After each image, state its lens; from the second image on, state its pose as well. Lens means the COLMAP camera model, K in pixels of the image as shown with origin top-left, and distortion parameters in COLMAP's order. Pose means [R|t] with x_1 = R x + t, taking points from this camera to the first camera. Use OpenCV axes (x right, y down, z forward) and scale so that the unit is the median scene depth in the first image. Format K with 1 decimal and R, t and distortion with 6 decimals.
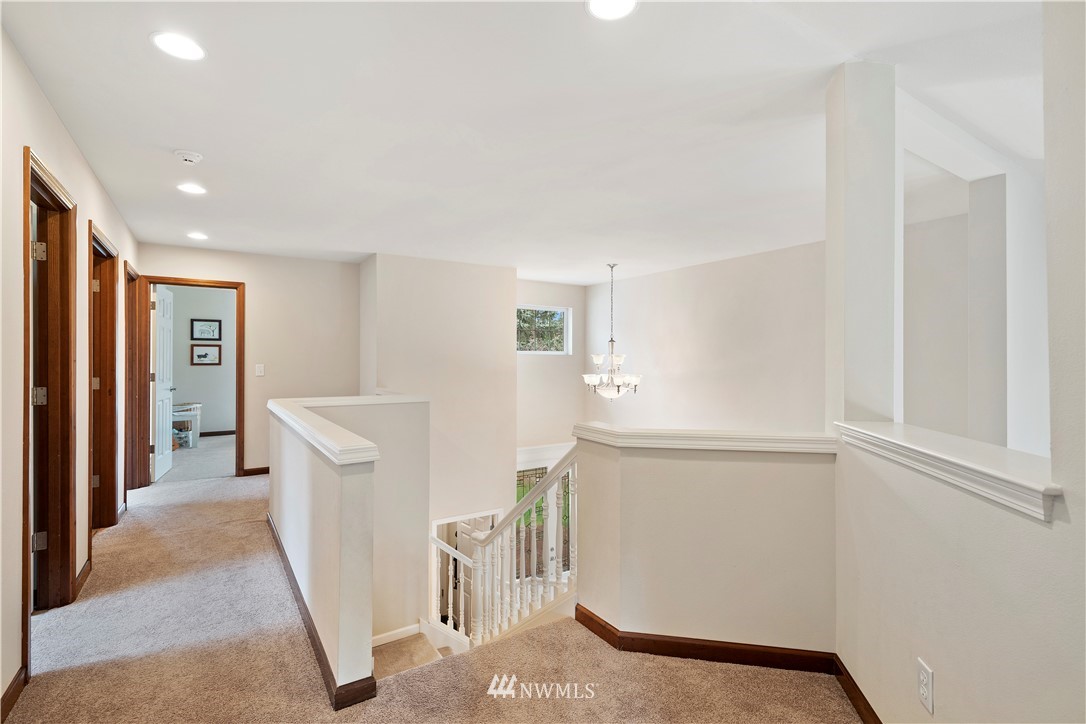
lens RADIAL K [[505.0, 0, 538.0], [0, 505.0, 358.1], [0, 0, 1]] dist [-0.001782, -0.002158]
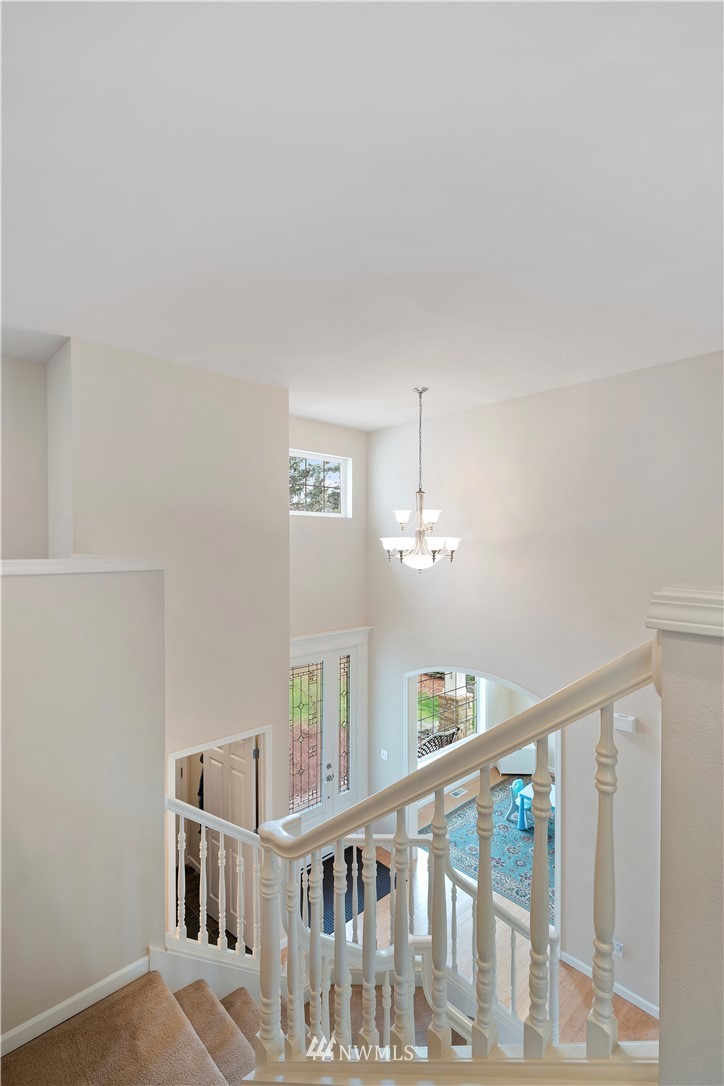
lens RADIAL K [[505.0, 0, 367.0], [0, 505.0, 547.7], [0, 0, 1]] dist [-0.001782, -0.002158]
pose [[0.983660, -0.001080, 0.180035, -0.067303], [-0.001221, 0.999919, 0.012667, 0.039981], [-0.180034, -0.012680, 0.983579, 0.287085]]
